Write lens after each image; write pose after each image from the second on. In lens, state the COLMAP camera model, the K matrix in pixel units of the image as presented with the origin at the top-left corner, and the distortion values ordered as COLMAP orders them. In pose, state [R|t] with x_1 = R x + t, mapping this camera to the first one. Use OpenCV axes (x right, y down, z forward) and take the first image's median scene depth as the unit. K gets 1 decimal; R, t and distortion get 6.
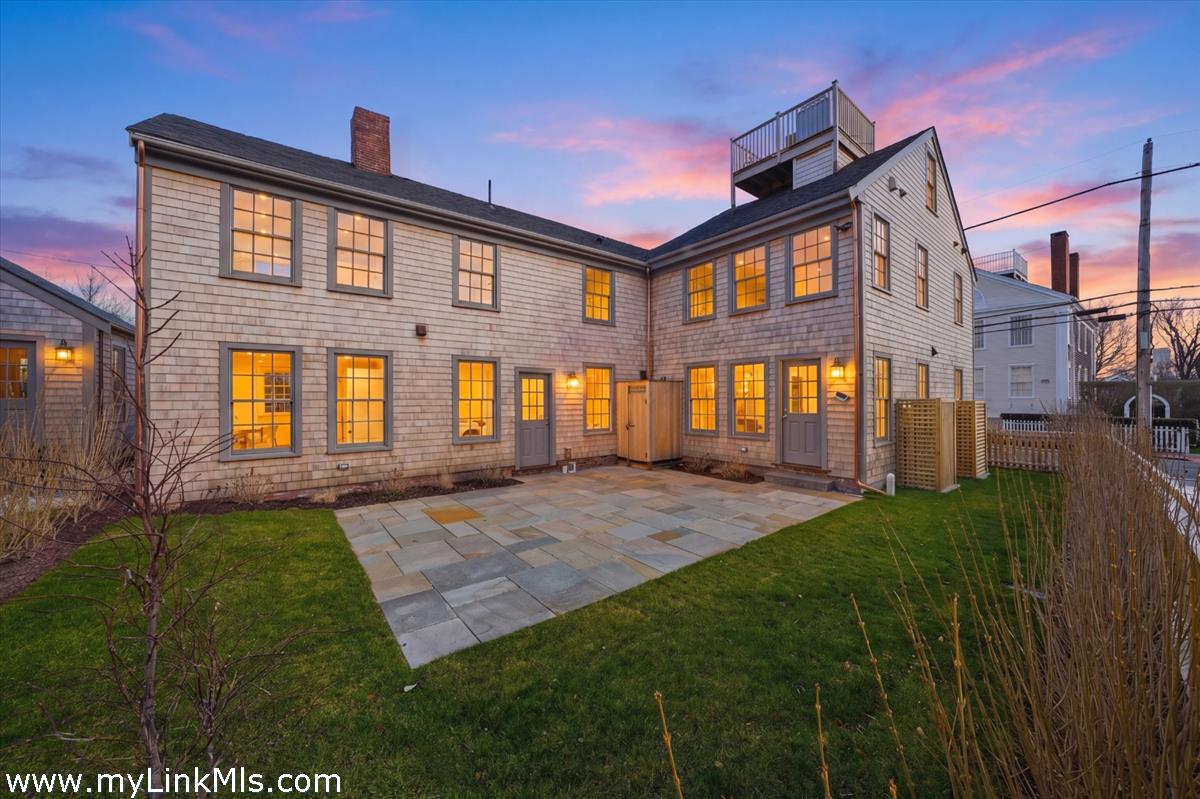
lens RADIAL K [[418.4, 0, 605.4], [0, 418.4, 400.5], [0, 0, 1]] dist [-0.021962, 0.003761]
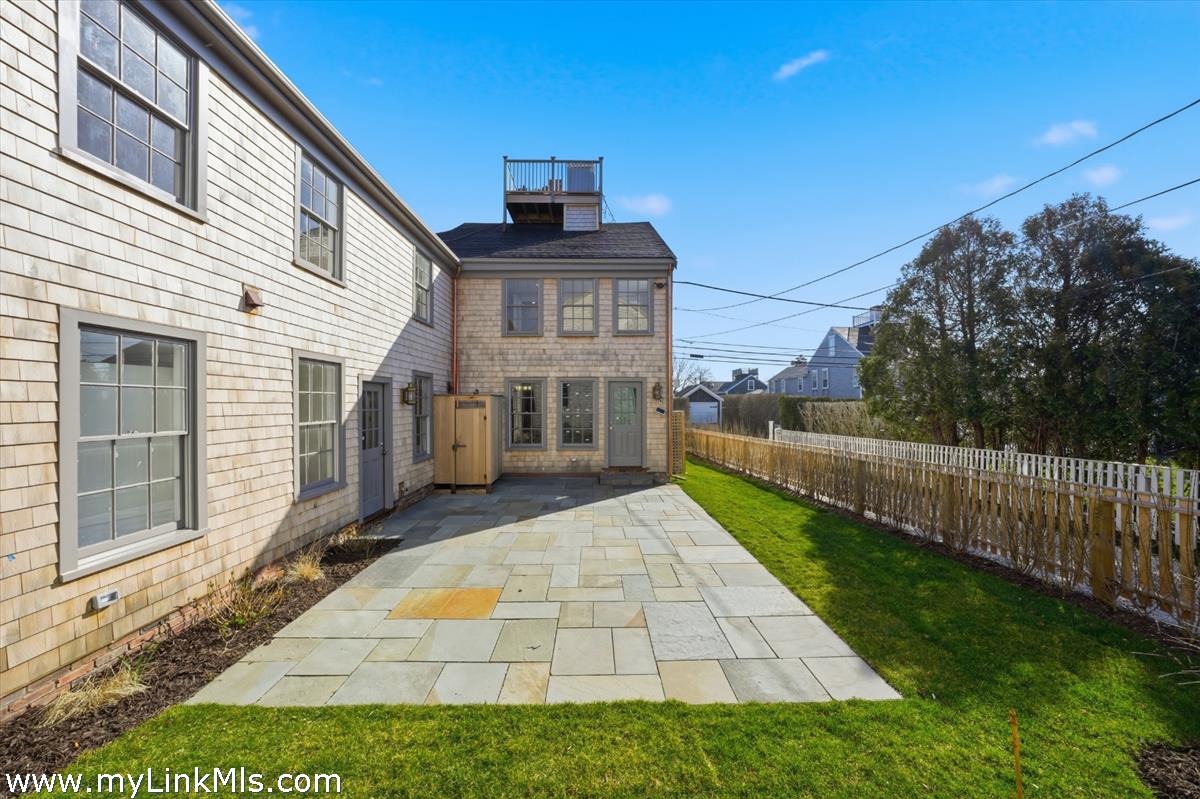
lens RADIAL K [[414.5, 0, 600.0], [0, 414.5, 399.5], [0, 0, 1]] dist [-0.000553, -0.000032]
pose [[0.614423, 0.008460, 0.788932, -0.529762], [0.006929, 0.999846, -0.016118, -0.024356], [-0.788946, 0.015370, 0.614270, 0.293083]]
